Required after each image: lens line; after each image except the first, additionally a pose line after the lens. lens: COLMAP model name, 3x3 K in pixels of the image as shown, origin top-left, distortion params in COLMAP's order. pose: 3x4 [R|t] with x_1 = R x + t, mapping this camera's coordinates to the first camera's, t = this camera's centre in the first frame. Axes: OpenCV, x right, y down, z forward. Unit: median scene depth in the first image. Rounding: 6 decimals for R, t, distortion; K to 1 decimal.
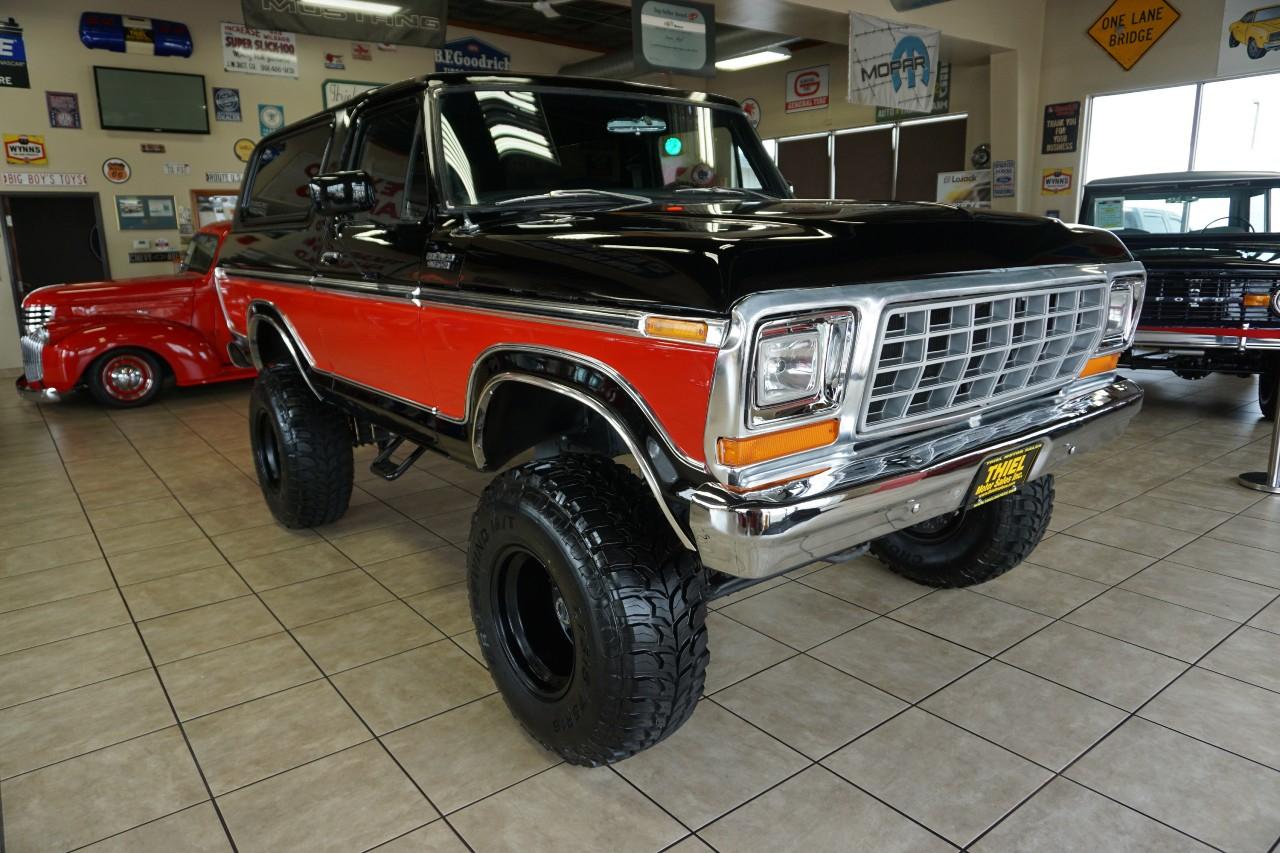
lens RADIAL K [[851.4, 0, 632.0], [0, 851.4, 425.2], [0, 0, 1]] dist [-0.036252, 0.029207]
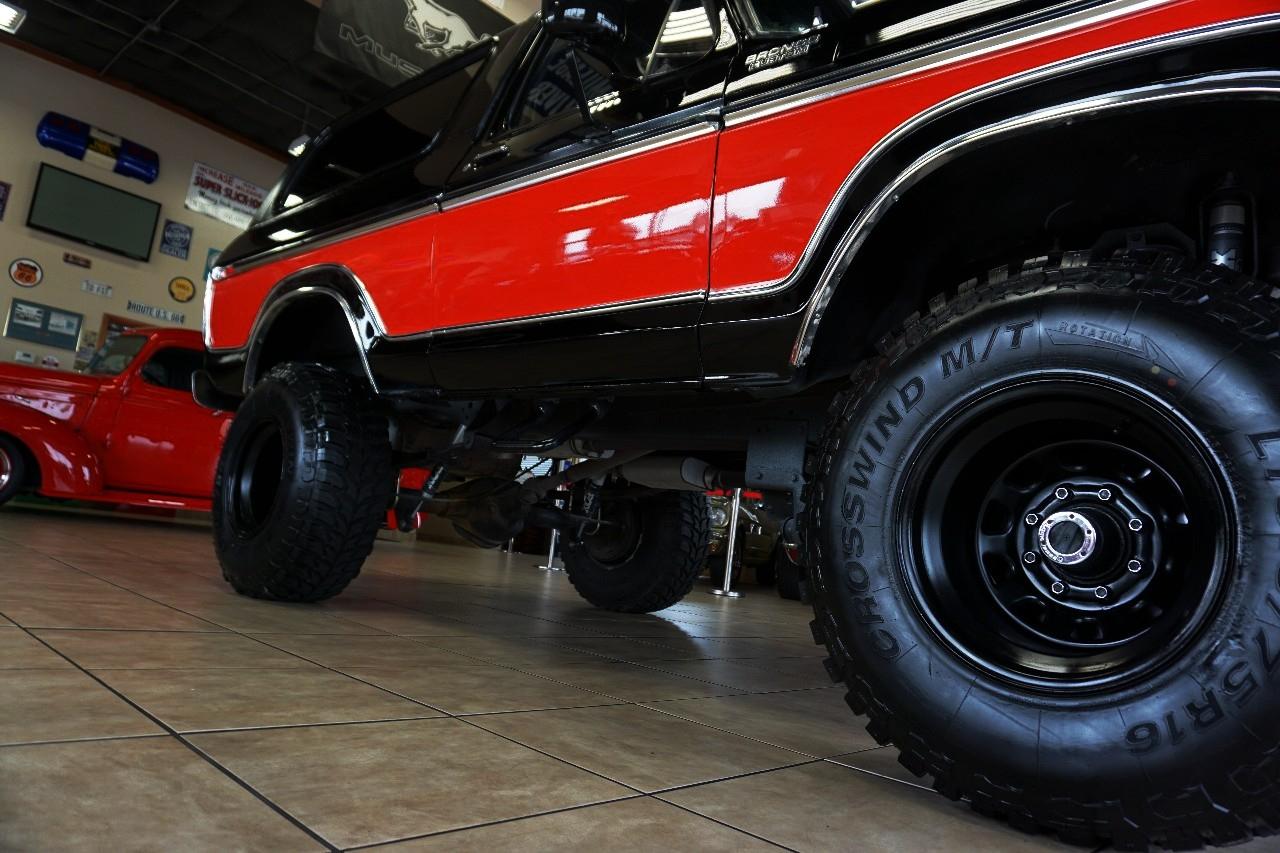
lens RADIAL K [[851.4, 0, 634.0], [0, 851.4, 430.0], [0, 0, 1]] dist [-0.036252, 0.029207]
pose [[0.976127, 0.160155, 0.146715, -0.109563], [-0.100960, 0.932647, -0.346375, 0.092817], [-0.192308, 0.323294, 0.926552, 0.138590]]
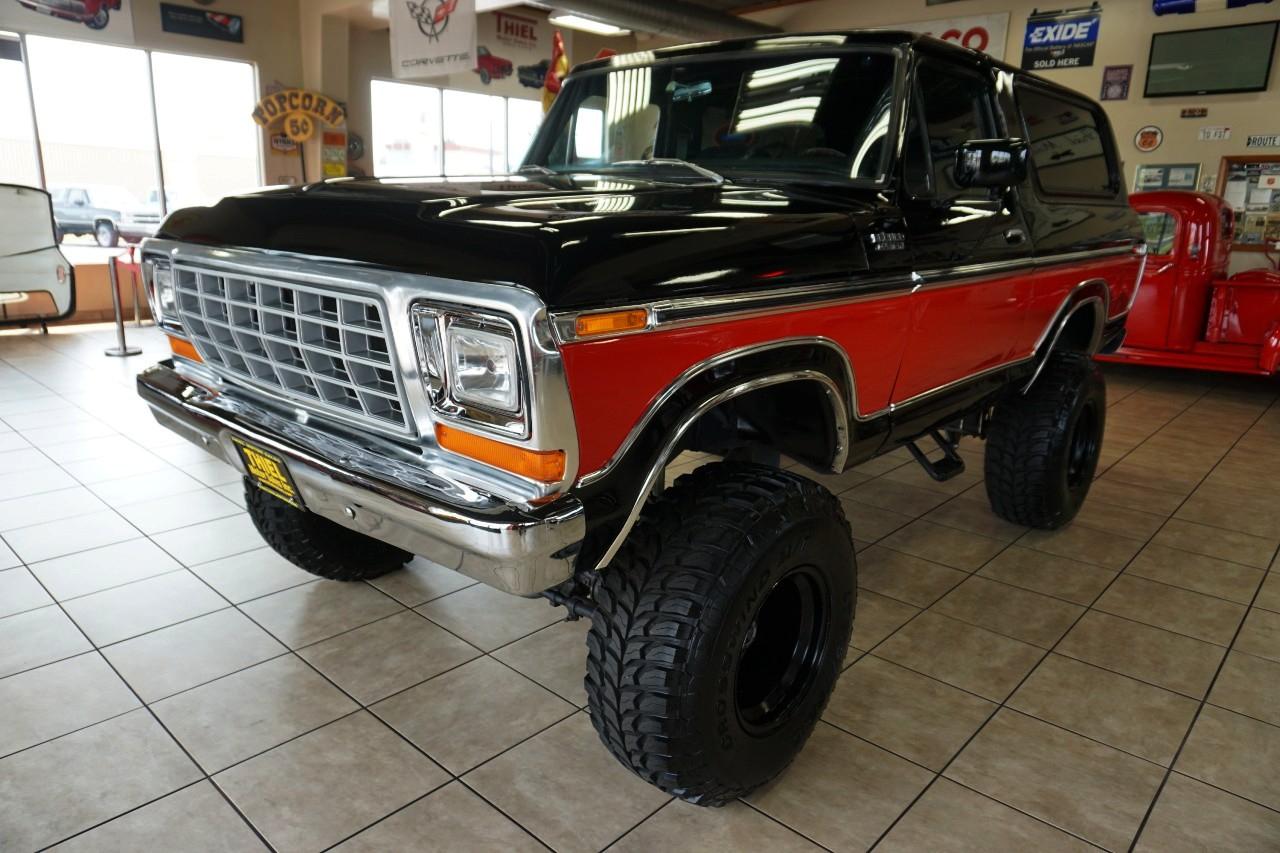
lens RADIAL K [[851.4, 0, 637.3], [0, 851.4, 421.9], [0, 0, 1]] dist [-0.036252, 0.029207]
pose [[0.173178, 0.272375, -0.946479, 0.337230], [-0.240459, 0.943610, 0.227552, -0.074853], [0.955086, 0.188182, 0.228907, 0.283190]]
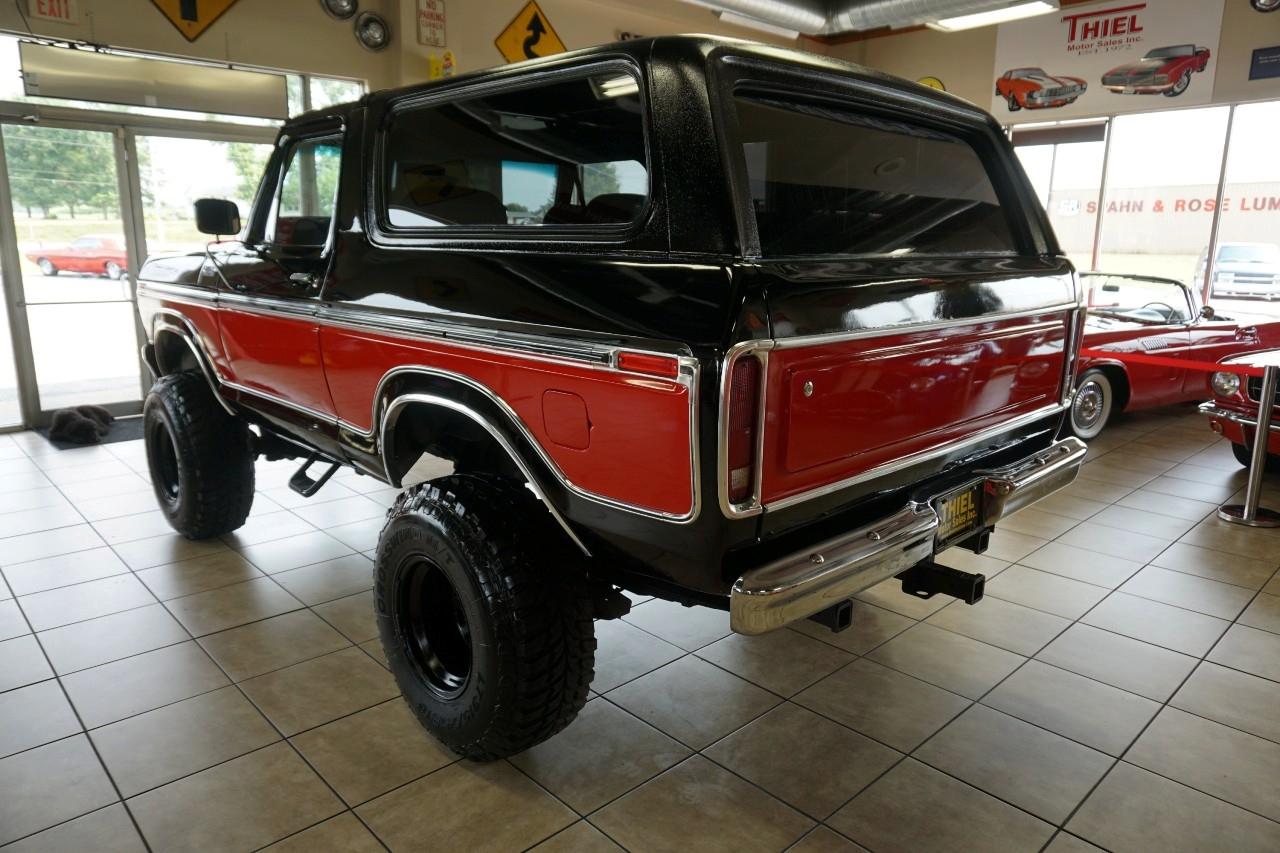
lens RADIAL K [[851.4, 0, 634.6], [0, 851.4, 431.2], [0, 0, 1]] dist [-0.036252, 0.029207]
pose [[-0.994923, 0.033537, -0.094883, -0.061672], [-0.010496, 0.903116, 0.429269, -0.192362], [0.100087, 0.428085, -0.898179, 0.815248]]
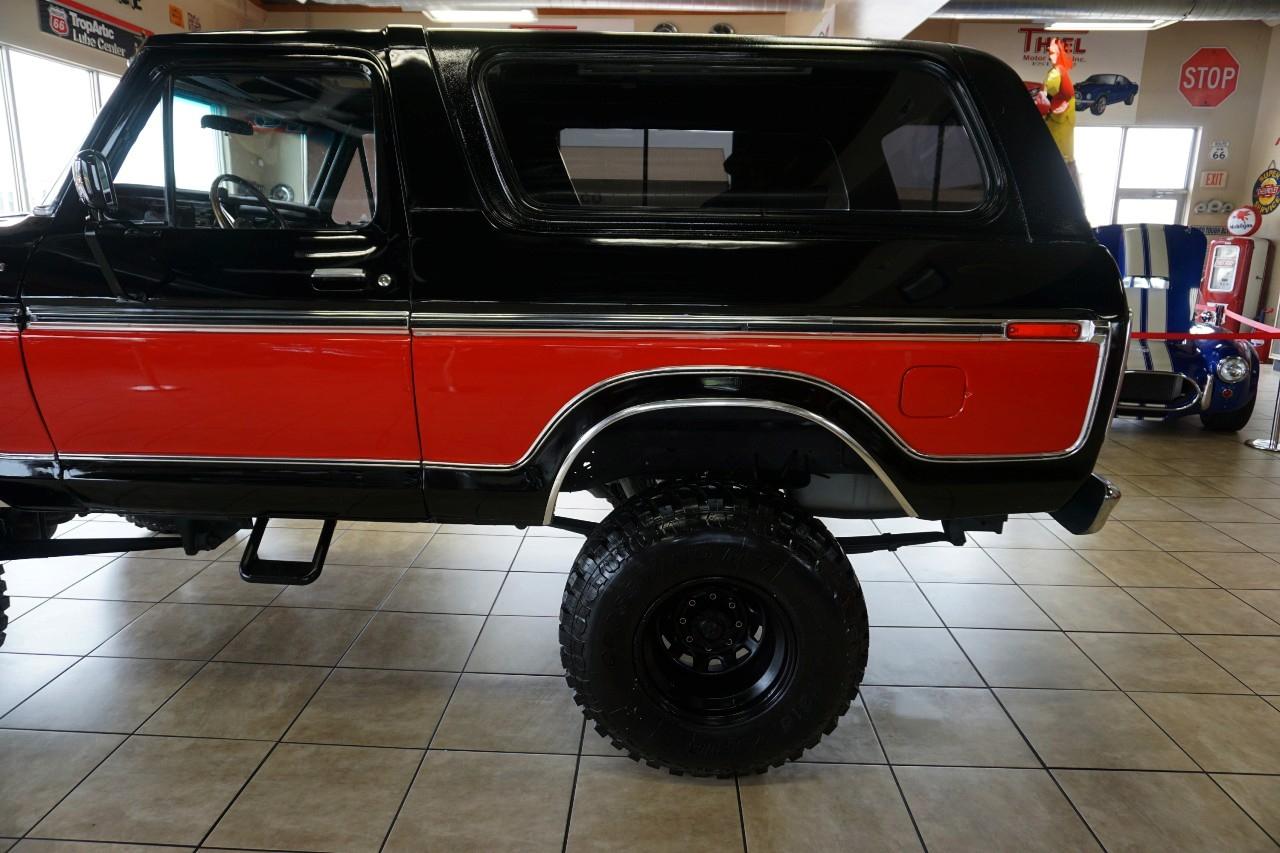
lens RADIAL K [[851.4, 0, 632.8], [0, 851.4, 430.1], [0, 0, 1]] dist [-0.036252, 0.029207]
pose [[-0.638179, 0.185100, -0.747306, 0.163659], [-0.170209, 0.912727, 0.371427, -0.164764], [0.750837, 0.364235, -0.550977, 0.687649]]
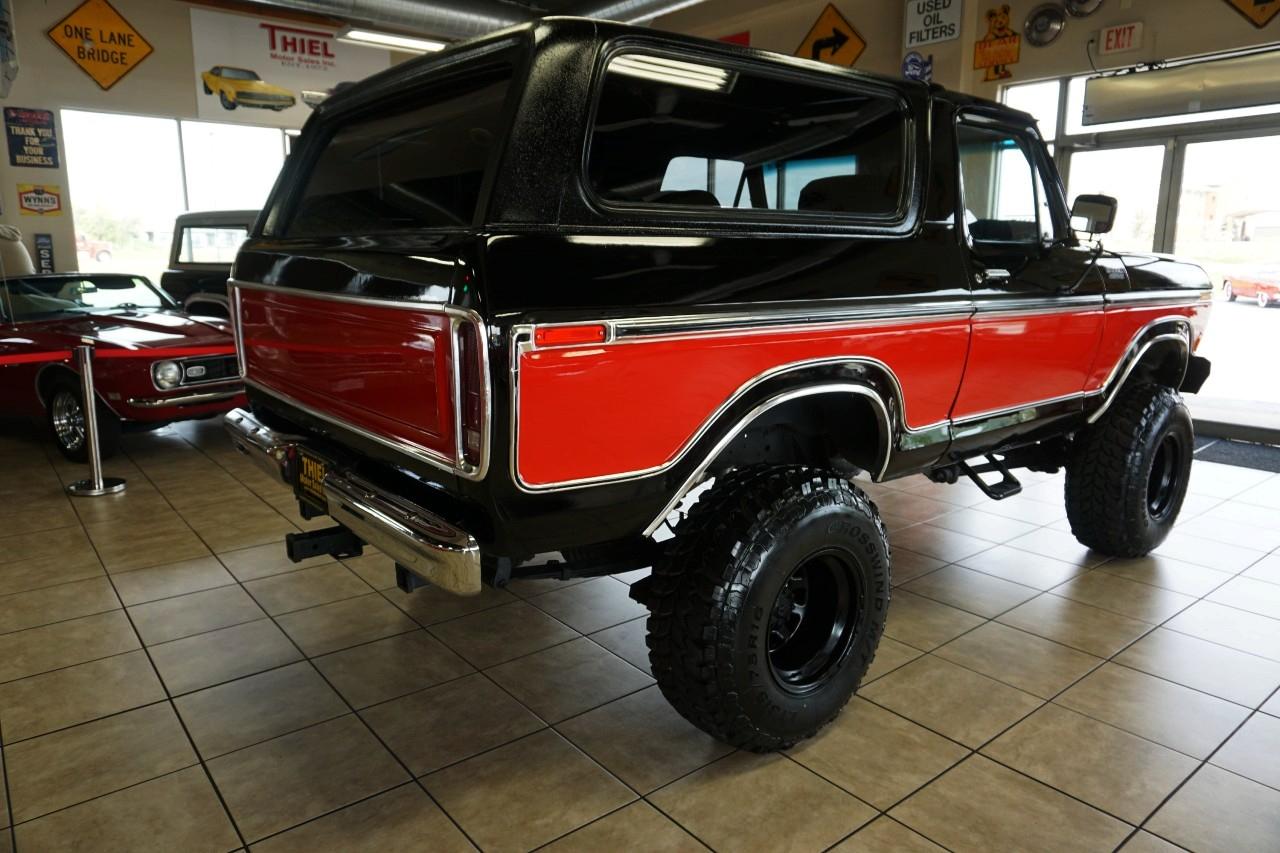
lens RADIAL K [[851.4, 0, 638.6], [0, 851.4, 425.4], [0, 0, 1]] dist [-0.036252, 0.029207]
pose [[-0.021739, -0.178894, 0.983628, -0.446093], [0.214189, 0.960183, 0.179364, -0.104011], [-0.976550, 0.214582, 0.017443, 0.498487]]
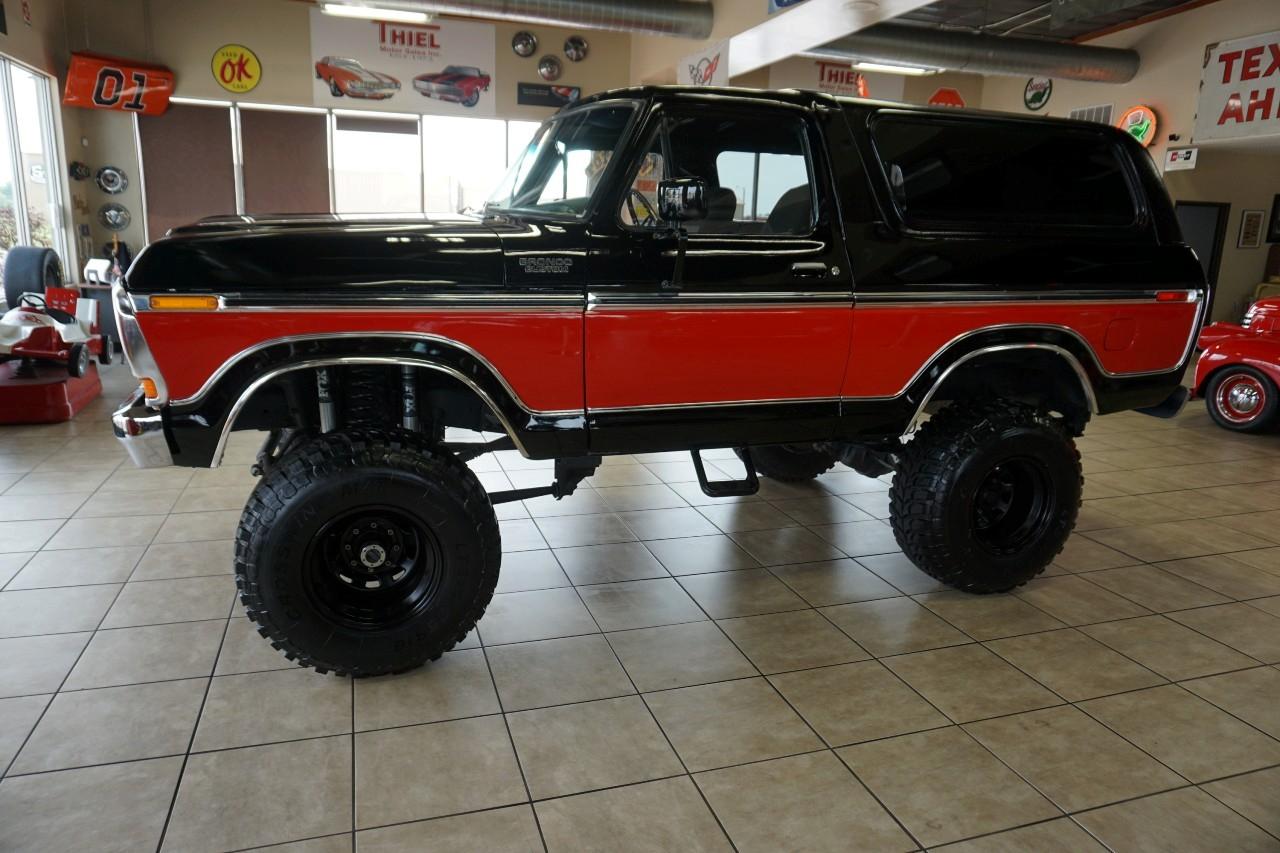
lens RADIAL K [[851.4, 0, 637.1], [0, 851.4, 427.5], [0, 0, 1]] dist [-0.036252, 0.029207]
pose [[-0.334460, 0.223608, -0.915498, 0.376419], [-0.225424, 0.924260, 0.308103, -0.132898], [0.915052, 0.309423, -0.258722, 0.527350]]
